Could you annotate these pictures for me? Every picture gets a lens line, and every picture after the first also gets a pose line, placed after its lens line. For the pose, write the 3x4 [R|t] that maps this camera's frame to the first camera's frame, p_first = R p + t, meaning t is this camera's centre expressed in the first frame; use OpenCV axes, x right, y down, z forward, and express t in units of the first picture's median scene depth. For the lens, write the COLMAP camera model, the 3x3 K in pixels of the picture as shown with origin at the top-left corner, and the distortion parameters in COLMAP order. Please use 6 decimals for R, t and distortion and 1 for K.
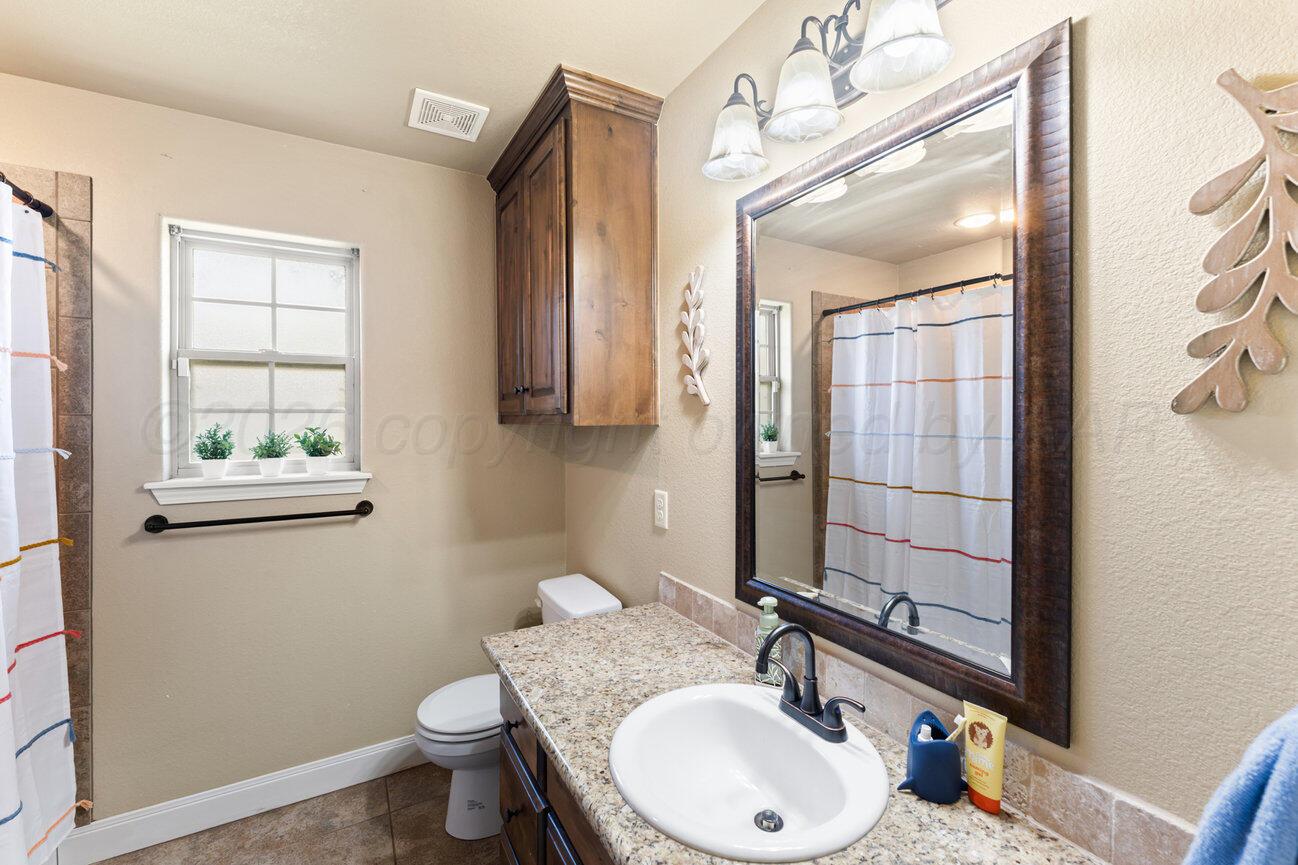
lens RADIAL K [[531.9, 0, 648.9], [0, 531.9, 419.4], [0, 0, 1]] dist [0.002355, -0.000023]
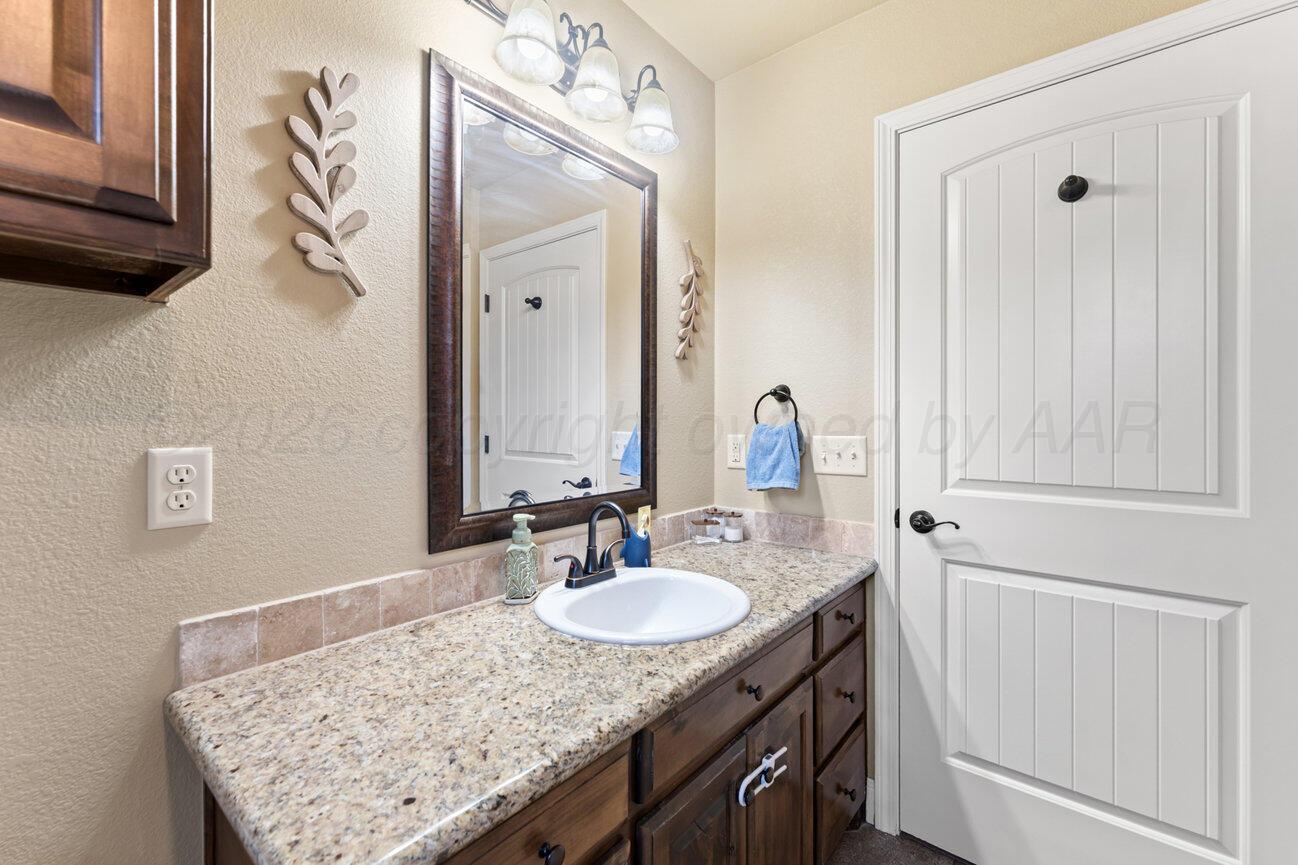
lens RADIAL K [[536.7, 0, 642.7], [0, 536.7, 430.1], [0, 0, 1]] dist [0.000816, 0.000053]
pose [[-0.339464, -0.009133, 0.940575, -0.677716], [0.001948, 0.999944, 0.010412, 0.141561], [-0.940617, 0.005367, -0.339427, 0.958003]]
